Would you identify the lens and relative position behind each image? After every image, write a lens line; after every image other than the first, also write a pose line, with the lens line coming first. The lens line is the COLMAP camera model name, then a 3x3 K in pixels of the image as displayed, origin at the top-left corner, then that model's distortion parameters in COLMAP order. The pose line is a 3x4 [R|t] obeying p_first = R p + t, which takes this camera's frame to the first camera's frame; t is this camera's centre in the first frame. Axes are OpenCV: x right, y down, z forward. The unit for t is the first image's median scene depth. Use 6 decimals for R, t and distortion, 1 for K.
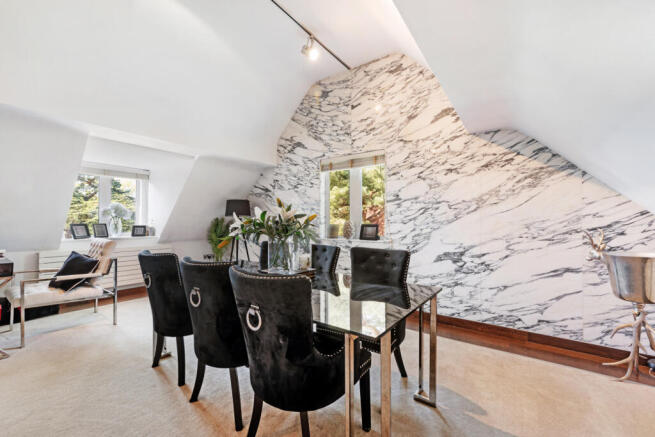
lens RADIAL K [[264.9, 0, 329.4], [0, 264.9, 220.1], [0, 0, 1]] dist [0.000705, 0.000764]
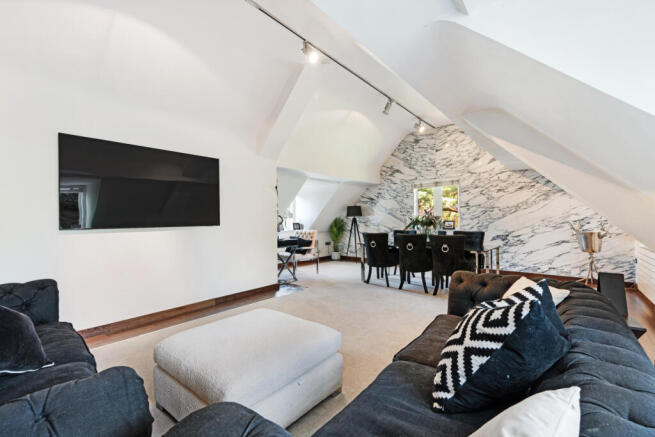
lens RADIAL K [[283.7, 0, 325.2], [0, 283.7, 218.2], [0, 0, 1]] dist [-0.001955, -0.000722]
pose [[0.997196, -0.012372, -0.073799, -0.598208], [0.012303, 0.999923, -0.001381, -0.006014], [0.073810, 0.000469, 0.997272, -1.030612]]
